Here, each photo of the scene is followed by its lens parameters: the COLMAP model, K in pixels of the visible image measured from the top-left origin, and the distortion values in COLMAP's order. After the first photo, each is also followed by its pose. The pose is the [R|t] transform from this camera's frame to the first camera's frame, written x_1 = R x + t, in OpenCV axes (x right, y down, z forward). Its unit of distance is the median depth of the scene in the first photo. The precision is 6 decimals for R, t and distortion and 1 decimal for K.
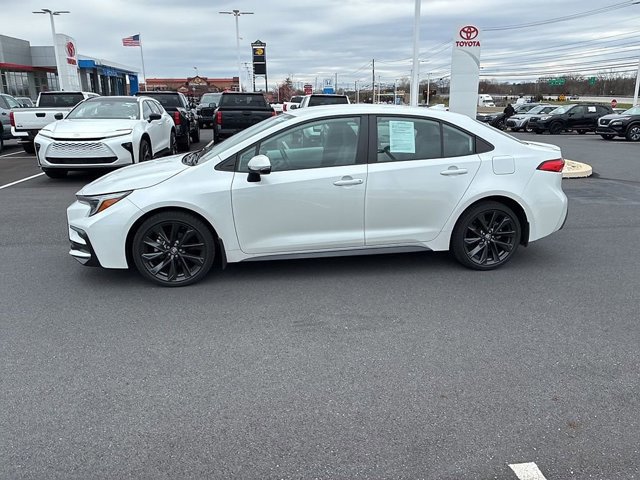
lens RADIAL K [[477.1, 0, 324.6], [0, 477.1, 243.4], [0, 0, 1]] dist [0.049909, -0.064255]
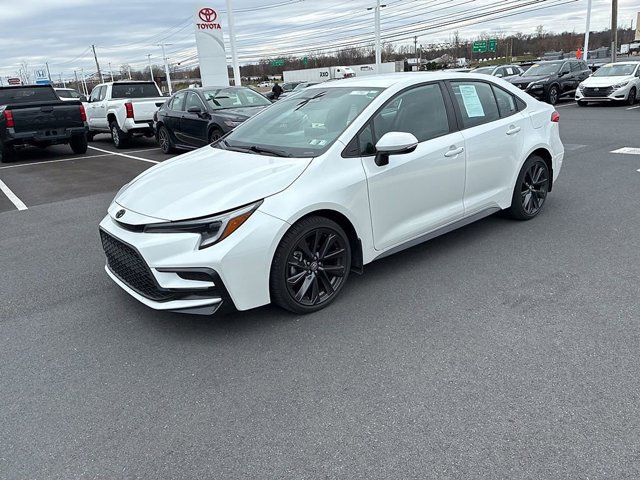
lens RADIAL K [[477.1, 0, 323.3], [0, 477.1, 243.0], [0, 0, 1]] dist [0.049909, -0.064255]
pose [[0.860155, -0.217198, 0.461473, -0.185527], [0.204893, 0.975725, 0.077330, -0.022612], [-0.467067, 0.028037, 0.883777, 0.082093]]
